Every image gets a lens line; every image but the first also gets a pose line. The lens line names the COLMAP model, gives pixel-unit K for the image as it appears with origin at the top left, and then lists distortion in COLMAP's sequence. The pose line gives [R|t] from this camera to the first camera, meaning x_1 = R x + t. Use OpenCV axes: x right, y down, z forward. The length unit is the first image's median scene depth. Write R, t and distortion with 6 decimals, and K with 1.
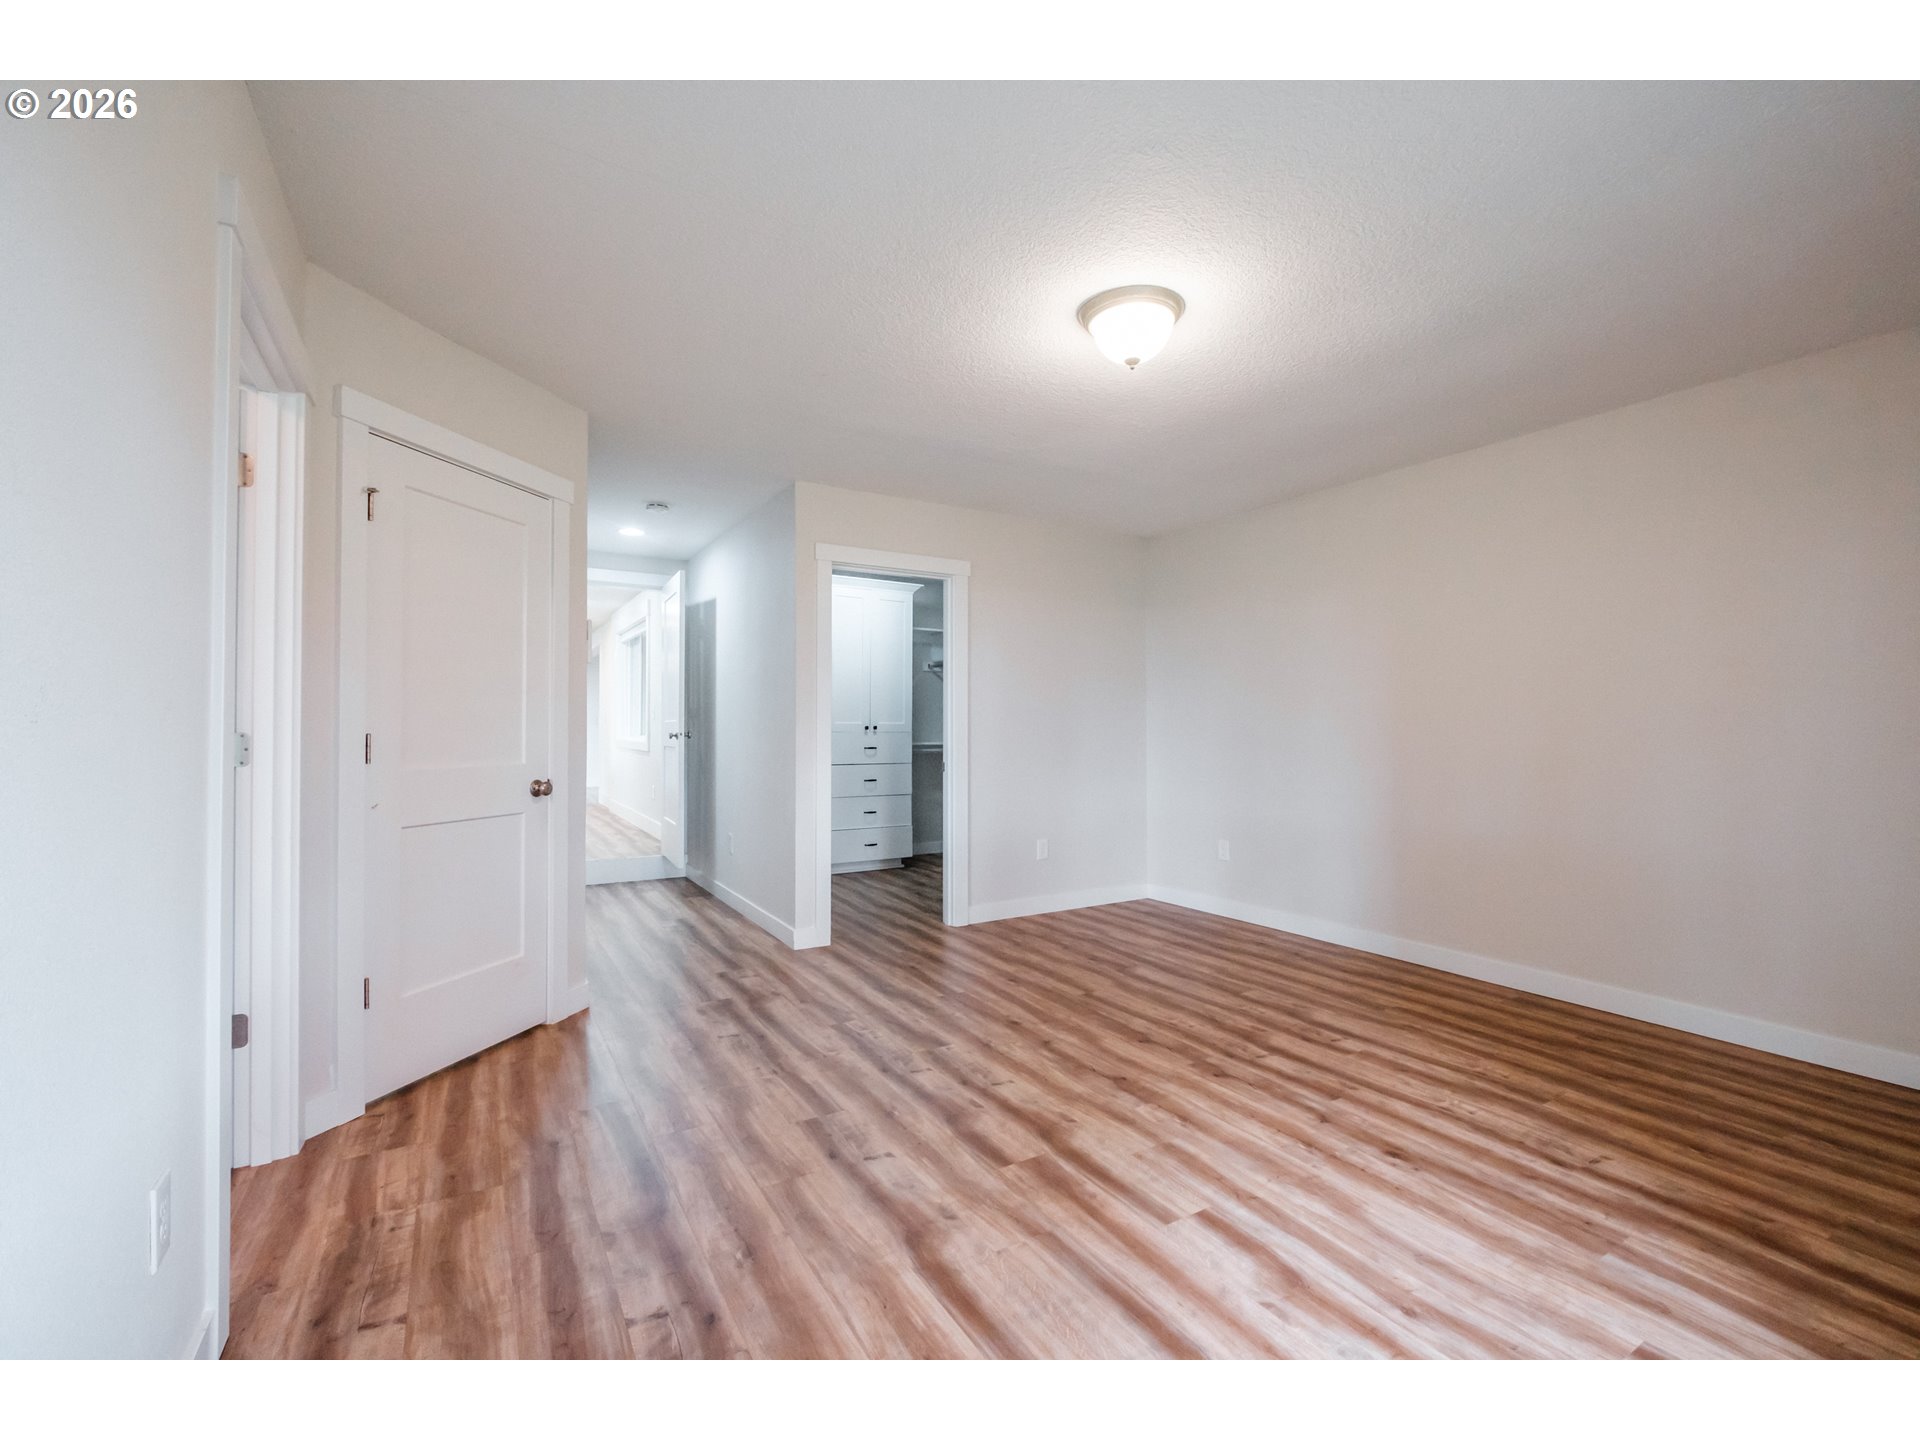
lens RADIAL K [[819.3, 0, 963.3], [0, 819.3, 715.3], [0, 0, 1]] dist [0.001034, -0.000350]
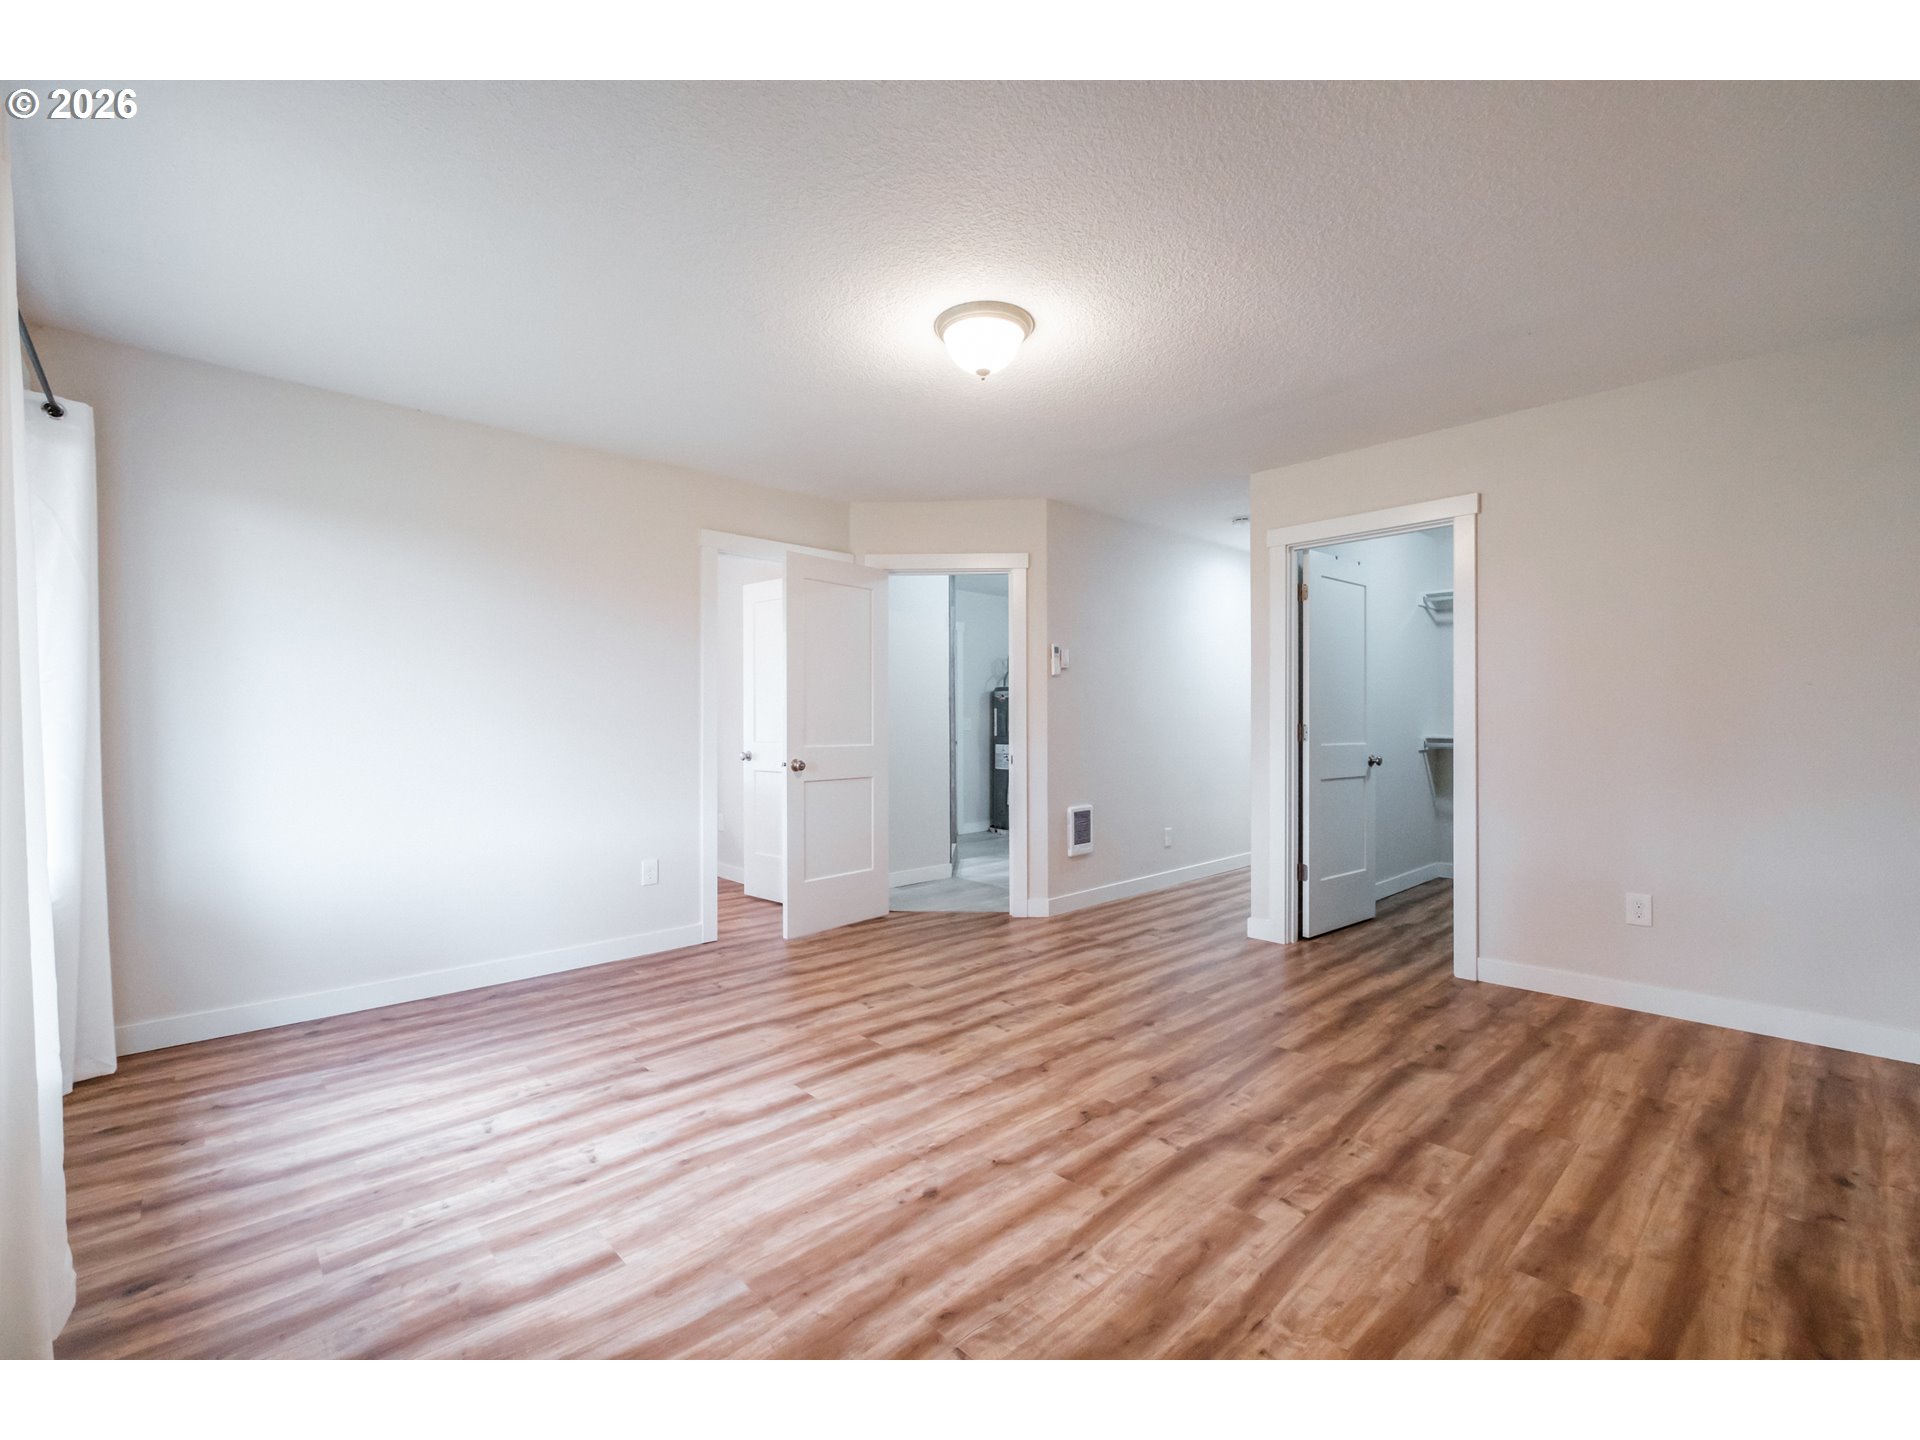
lens RADIAL K [[857.6, 0, 959.9], [0, 857.6, 730.7], [0, 0, 1]] dist [-0.015476, 0.000783]
pose [[0.198234, 0.005835, -0.980137, 1.292456], [0.012826, 0.999881, 0.008547, 0.033691], [0.980071, -0.014266, 0.198136, 0.782090]]
